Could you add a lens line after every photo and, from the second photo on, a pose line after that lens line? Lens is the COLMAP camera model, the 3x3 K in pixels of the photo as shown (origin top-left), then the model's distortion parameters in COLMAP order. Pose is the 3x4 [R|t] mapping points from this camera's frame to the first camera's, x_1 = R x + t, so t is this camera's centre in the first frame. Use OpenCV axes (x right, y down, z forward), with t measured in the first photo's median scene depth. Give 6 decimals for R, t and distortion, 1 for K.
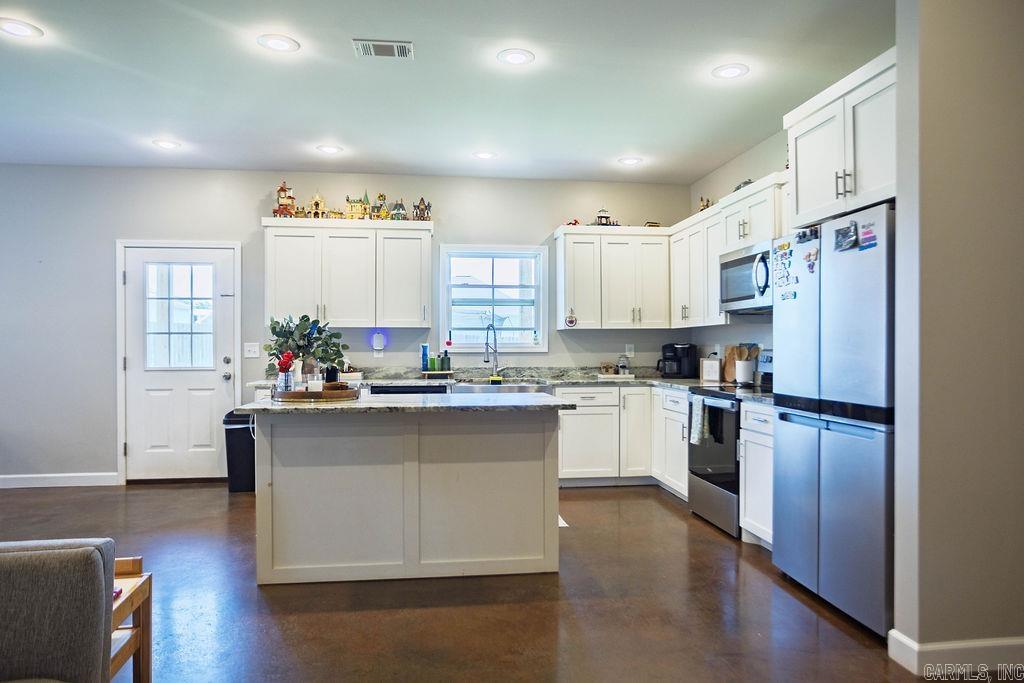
lens RADIAL K [[629.1, 0, 510.4], [0, 629.1, 347.2], [0, 0, 1]] dist [0.002031, -0.001160]
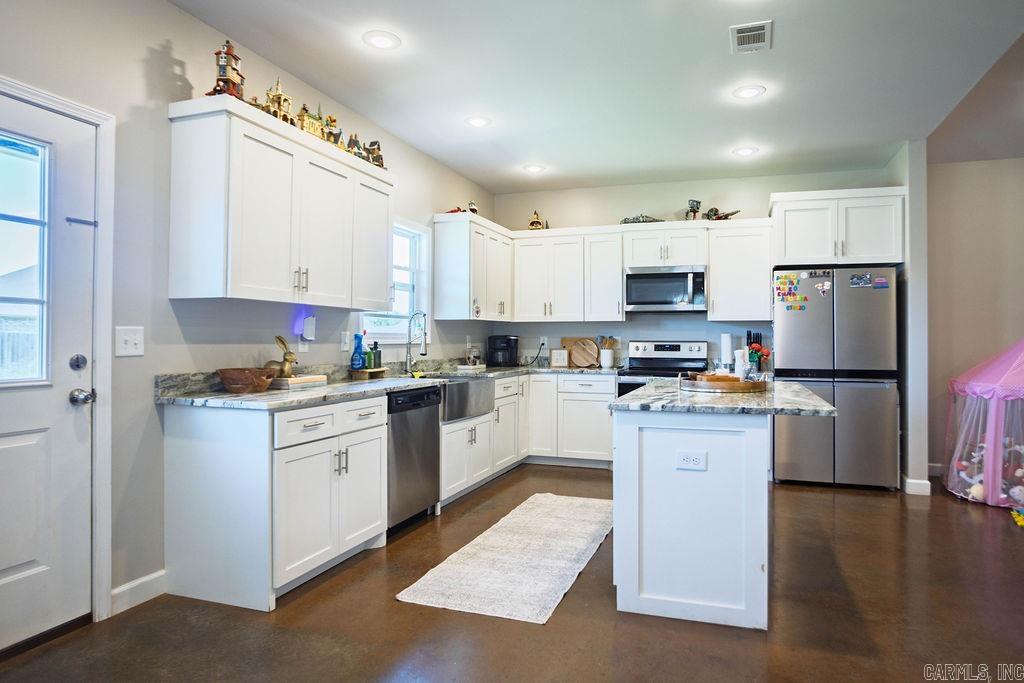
lens RADIAL K [[587.9, 0, 513.5], [0, 587.9, 336.5], [0, 0, 1]] dist [-0.023392, 0.000295]
pose [[0.469049, 0.007986, 0.883136, -0.678160], [-0.004987, 0.999967, -0.006394, 0.002853], [-0.883158, -0.001405, 0.469074, 0.519294]]
